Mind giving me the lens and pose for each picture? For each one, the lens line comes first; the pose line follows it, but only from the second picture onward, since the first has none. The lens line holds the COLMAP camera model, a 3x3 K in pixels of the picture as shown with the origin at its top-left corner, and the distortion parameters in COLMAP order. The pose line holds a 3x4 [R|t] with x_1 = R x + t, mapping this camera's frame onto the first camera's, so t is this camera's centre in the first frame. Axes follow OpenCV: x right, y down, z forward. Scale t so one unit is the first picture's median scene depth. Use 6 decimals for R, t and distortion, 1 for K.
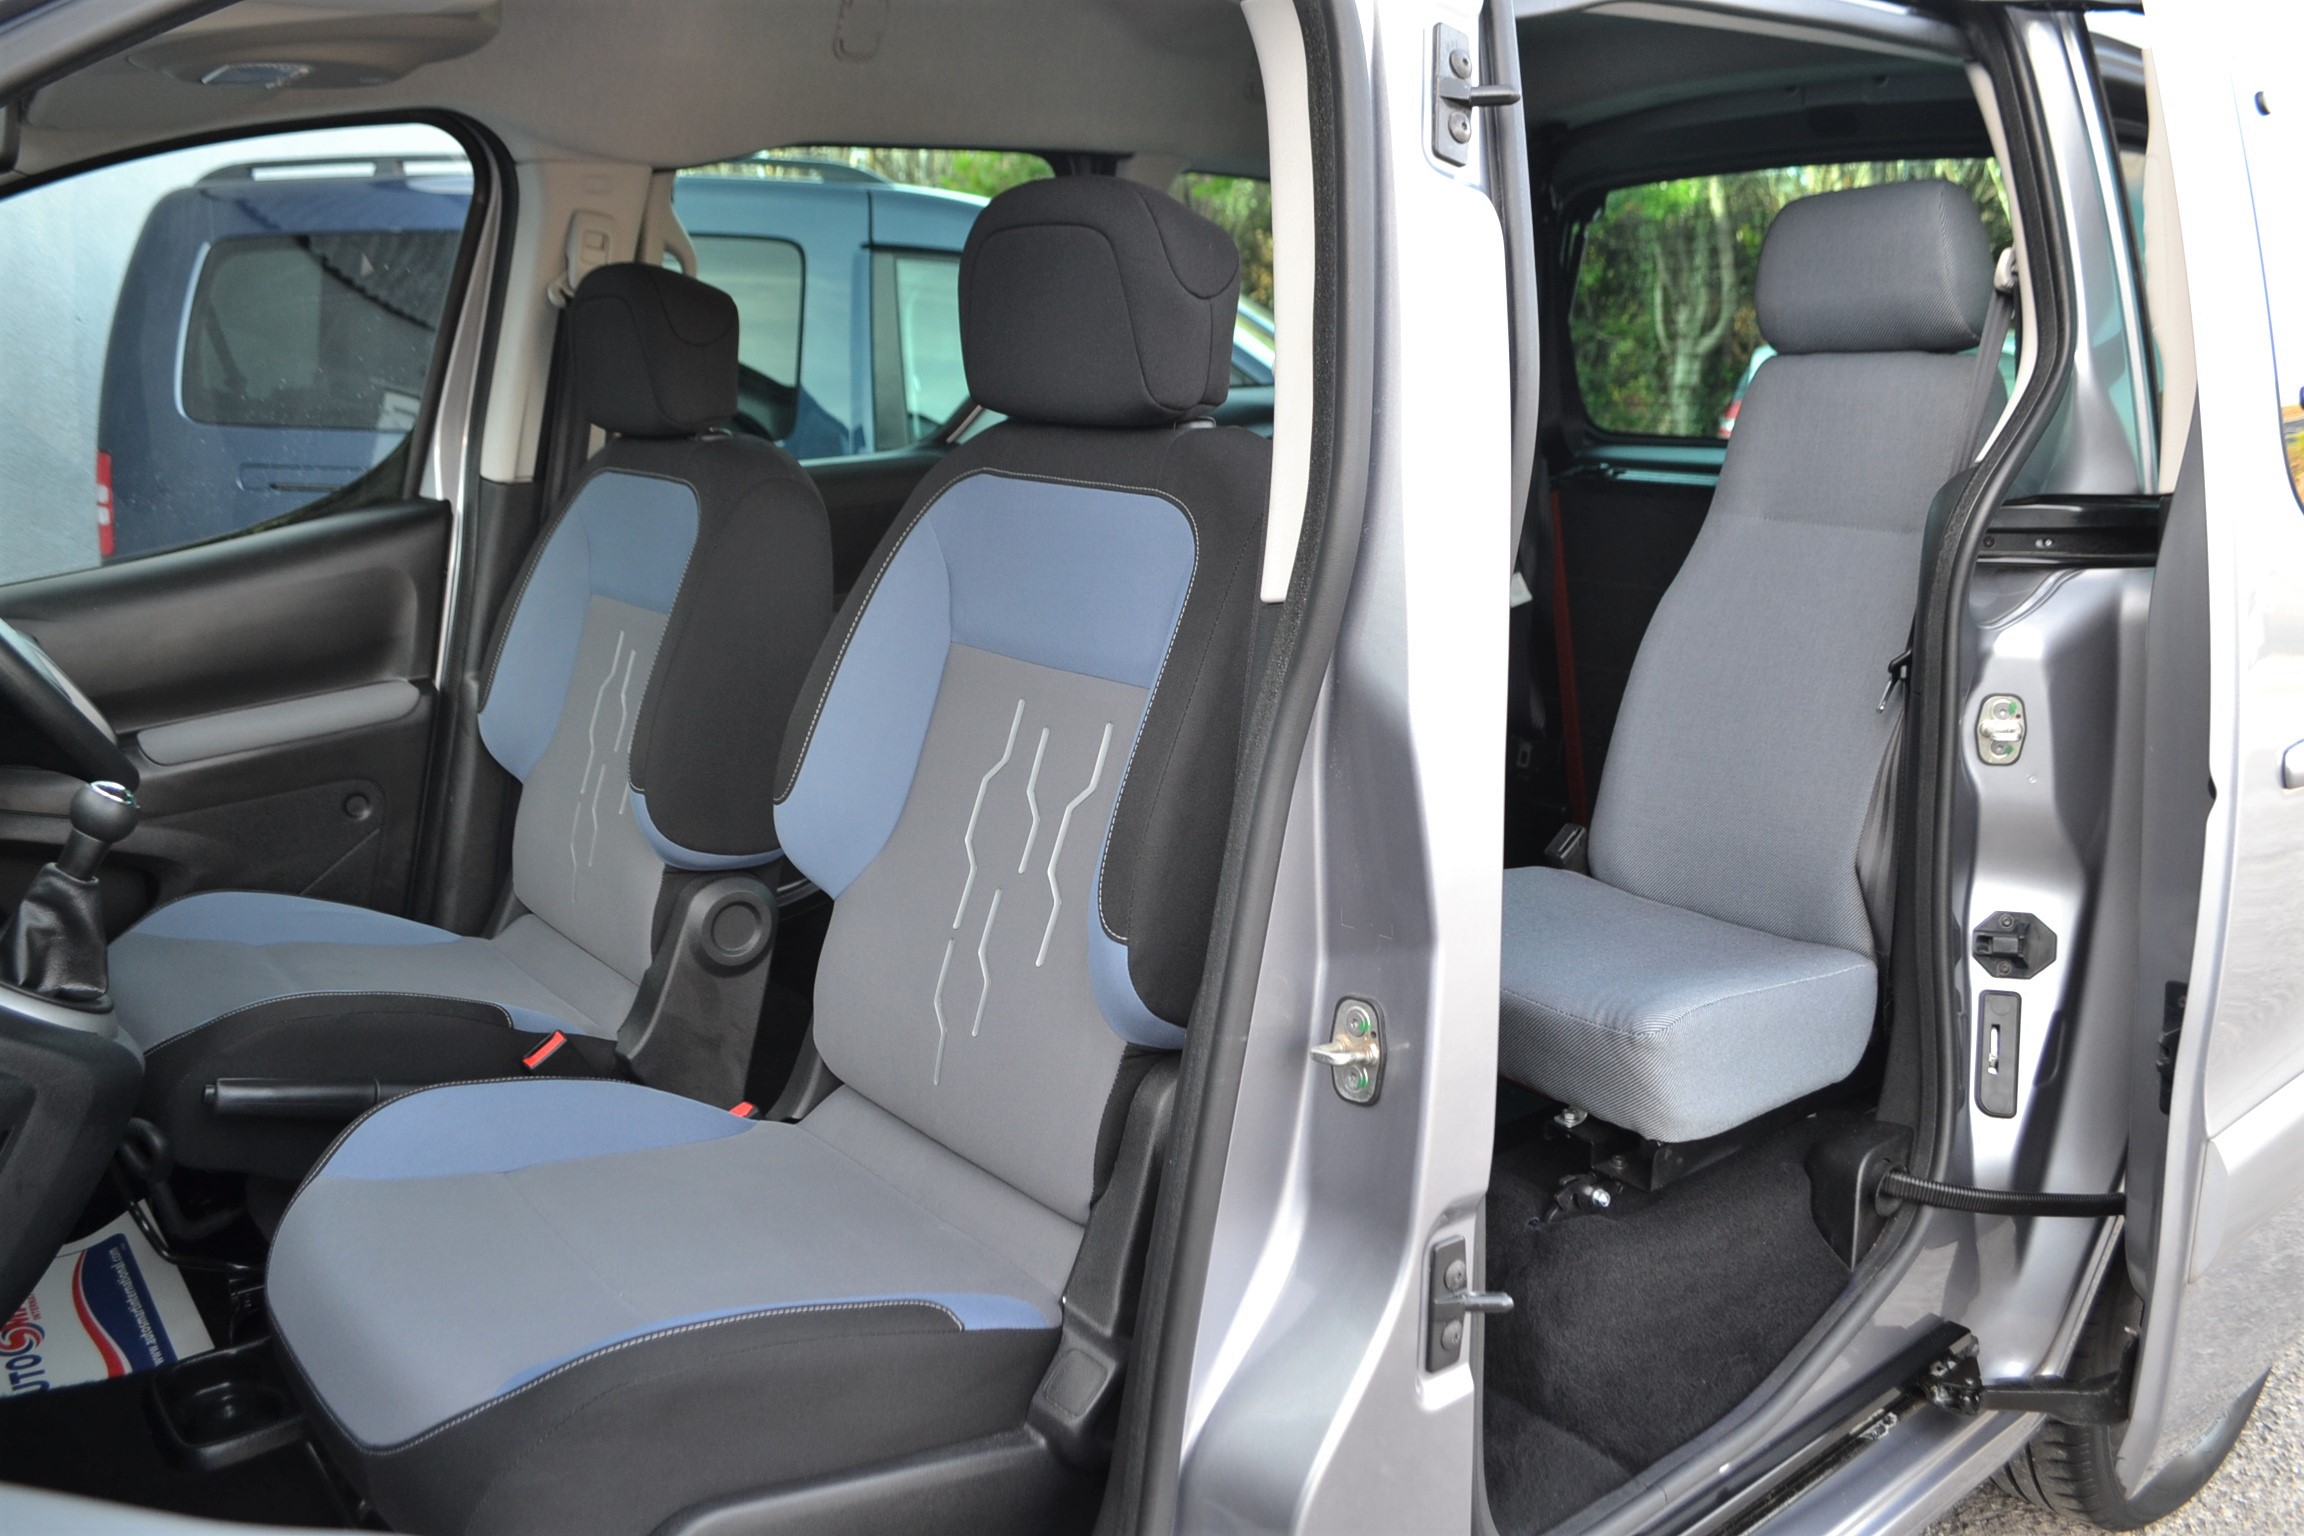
lens RADIAL K [[1834.8, 0, 1145.4], [0, 1834.8, 731.4], [0, 0, 1]] dist [-0.083631, 0.015654]
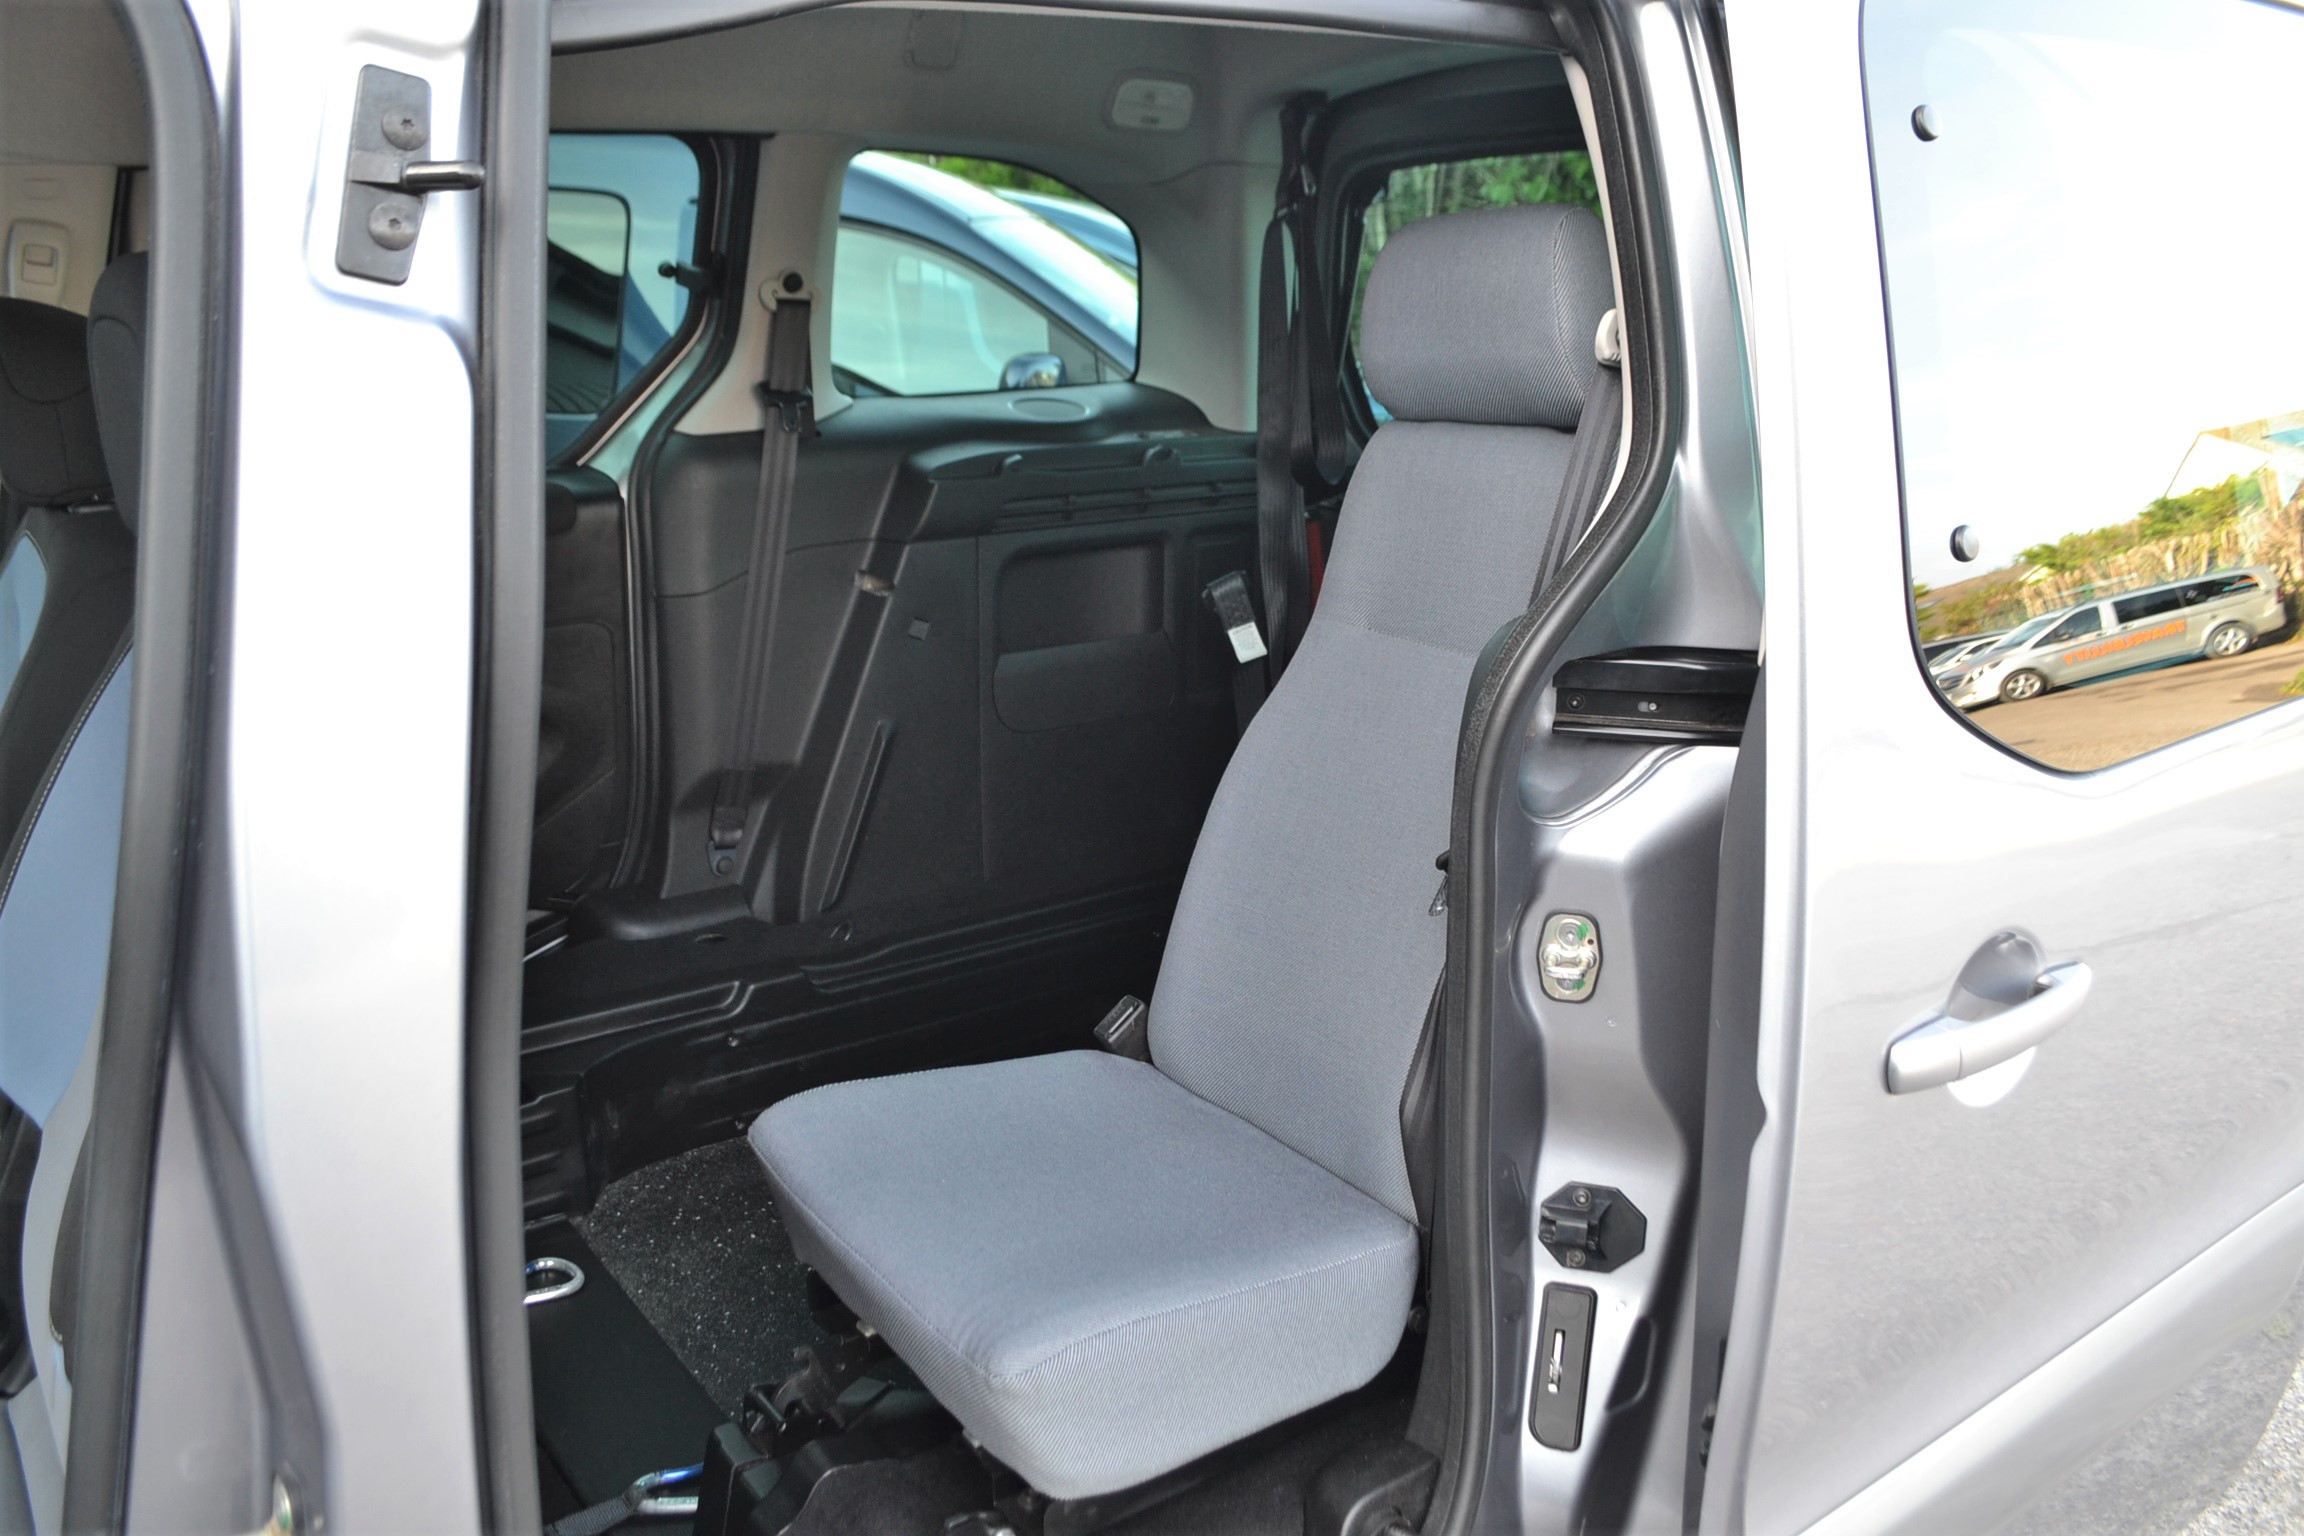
lens RADIAL K [[1834.8, 0, 1145.4], [0, 1834.8, 731.4], [0, 0, 1]] dist [-0.083631, 0.015654]
pose [[0.999025, 0.025131, -0.036292, 0.317802], [-0.023540, 0.998771, 0.043610, -0.122481], [0.037343, -0.042713, 0.998389, 0.230954]]
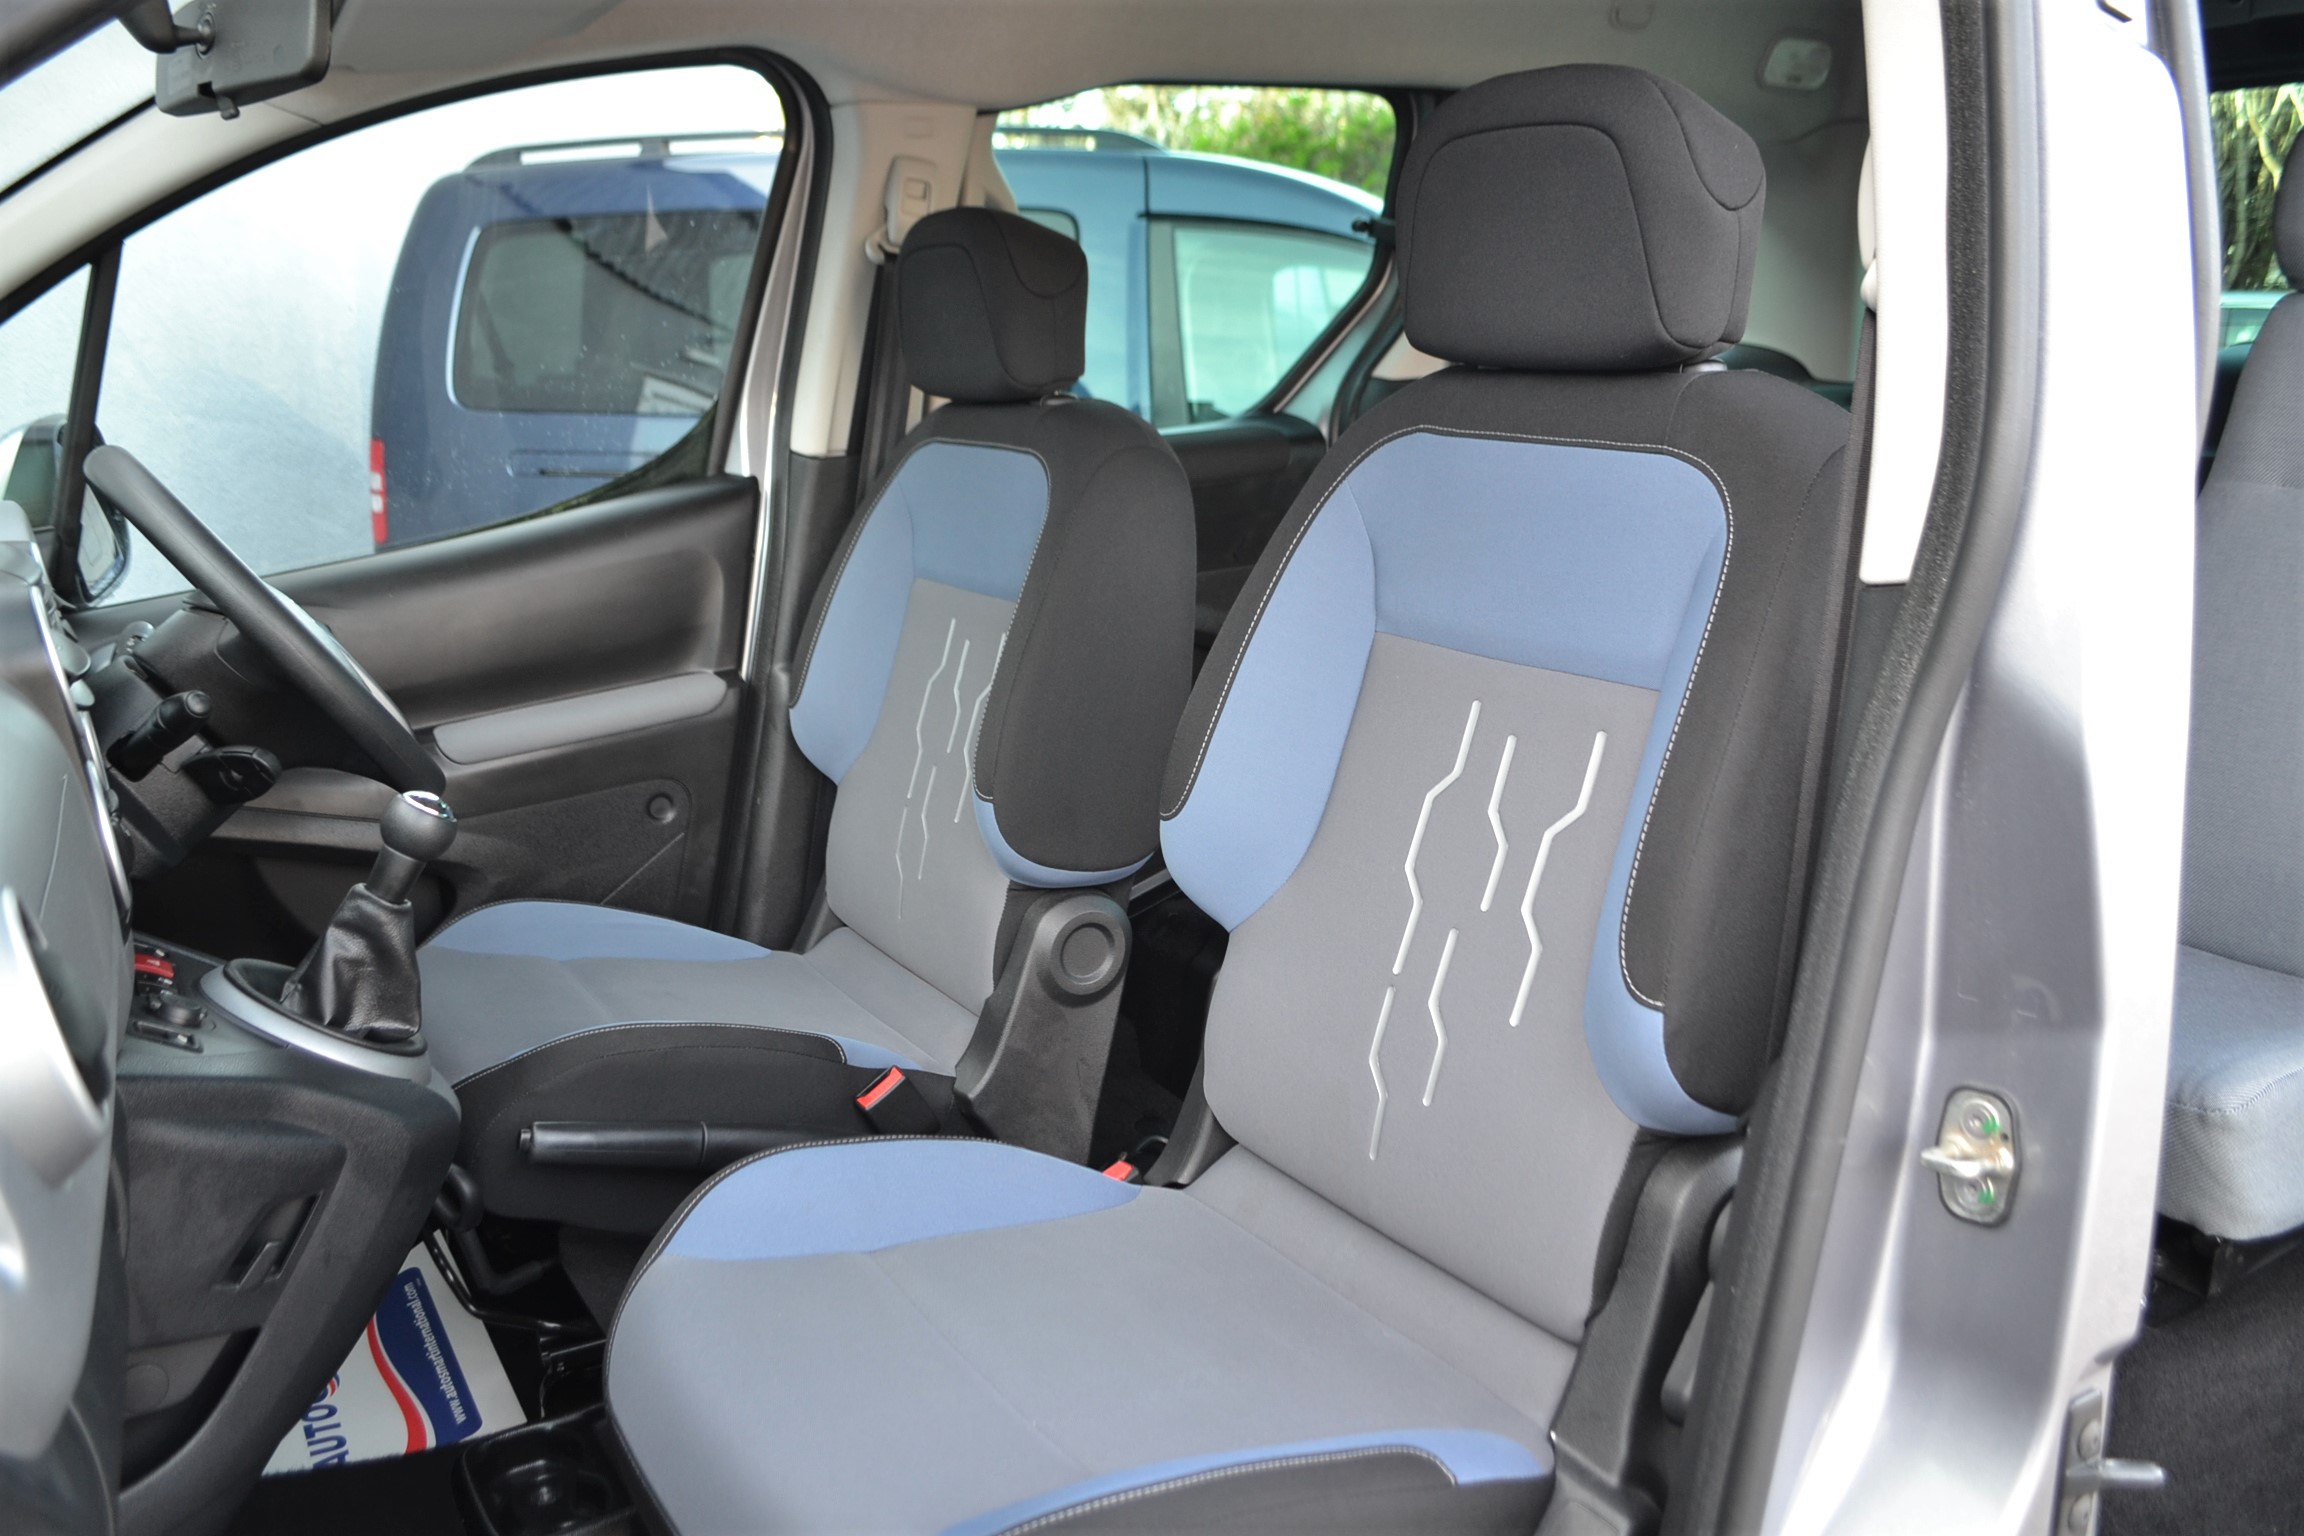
lens RADIAL K [[1834.8, 0, 1145.4], [0, 1834.8, 731.4], [0, 0, 1]] dist [-0.083631, 0.015654]
pose [[0.992764, 0.005227, -0.119972, -0.100155], [-0.004287, 0.999958, 0.008089, -0.008248], [0.120009, -0.007516, 0.992744, 0.131959]]
